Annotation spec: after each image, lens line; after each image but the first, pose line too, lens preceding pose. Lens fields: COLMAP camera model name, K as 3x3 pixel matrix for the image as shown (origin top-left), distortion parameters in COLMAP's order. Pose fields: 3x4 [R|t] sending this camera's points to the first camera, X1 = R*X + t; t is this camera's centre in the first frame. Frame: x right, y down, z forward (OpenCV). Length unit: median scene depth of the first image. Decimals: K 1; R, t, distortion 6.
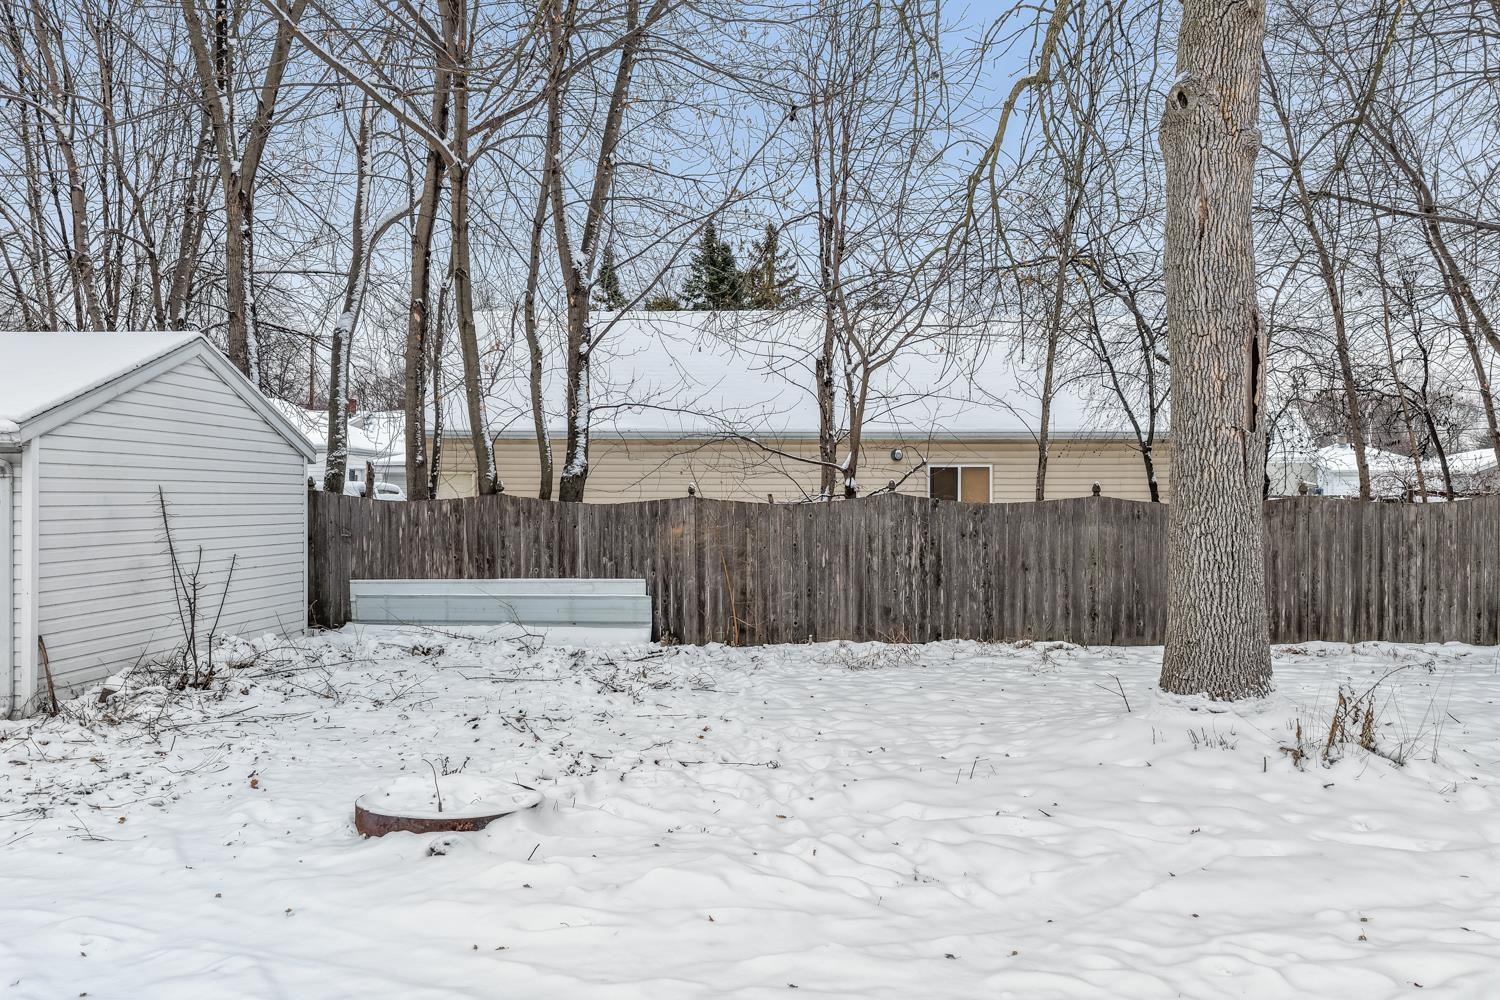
lens RADIAL K [[1225.4, 0, 747.6], [0, 1225.4, 530.1], [0, 0, 1]] dist [-0.004796, 0.006200]
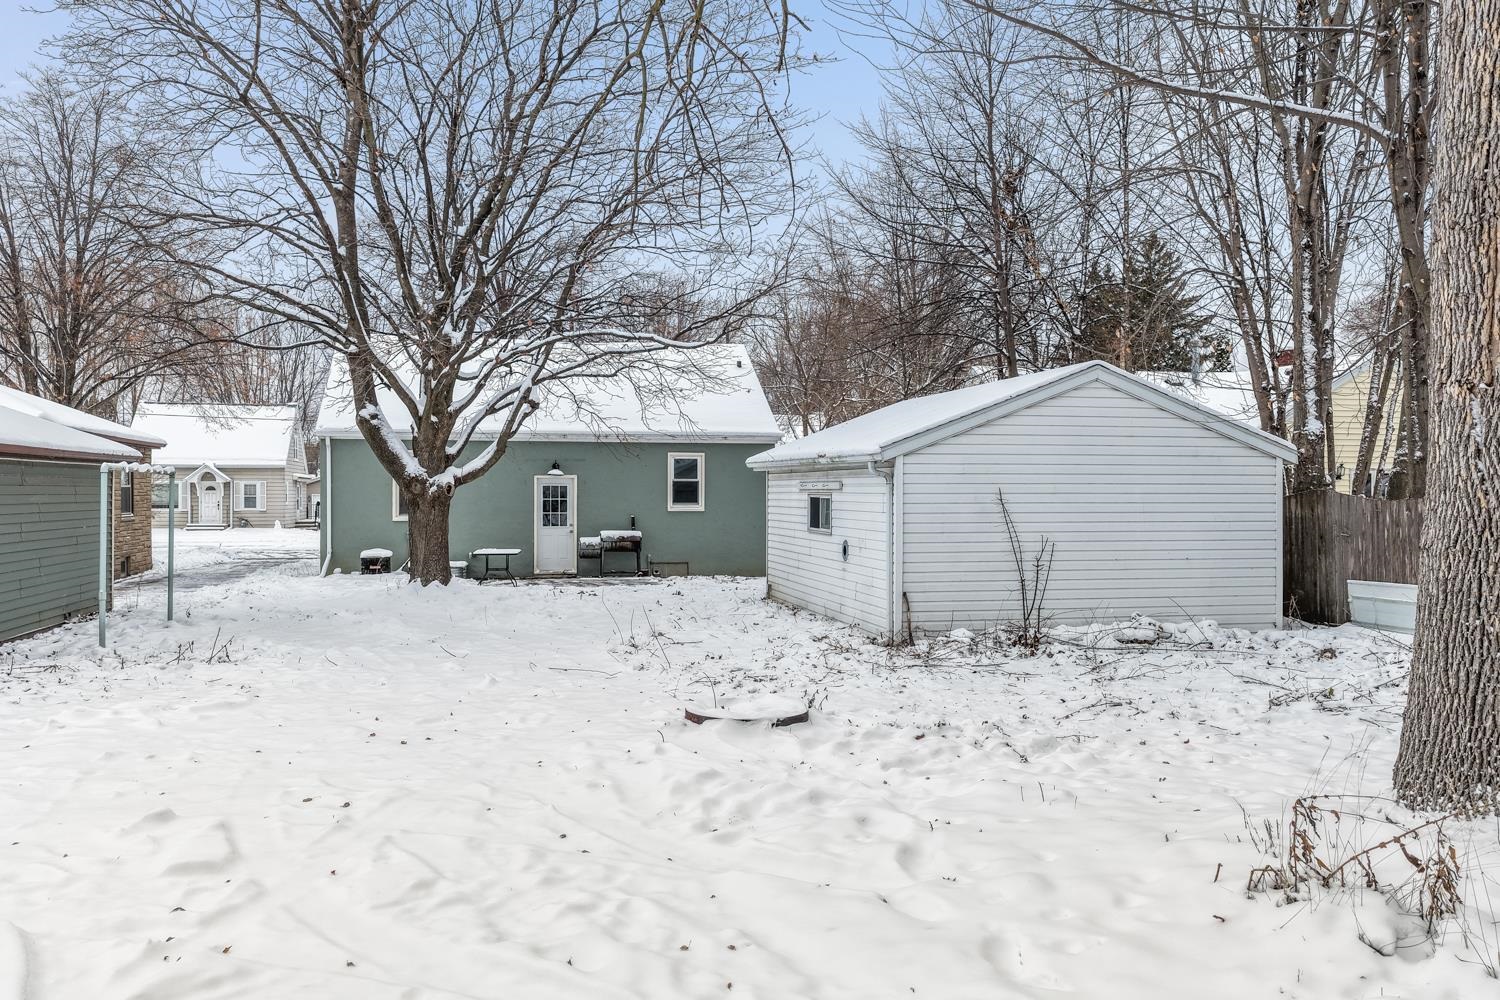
lens RADIAL K [[1256.3, 0, 785.0], [0, 1256.3, 495.1], [0, 0, 1]] dist [-0.000237, 0.007089]
pose [[0.298148, -0.001951, -0.954518, 0.753754], [-0.024225, 0.999660, -0.009611, -0.010280], [0.954212, 0.025989, 0.297999, 0.390538]]
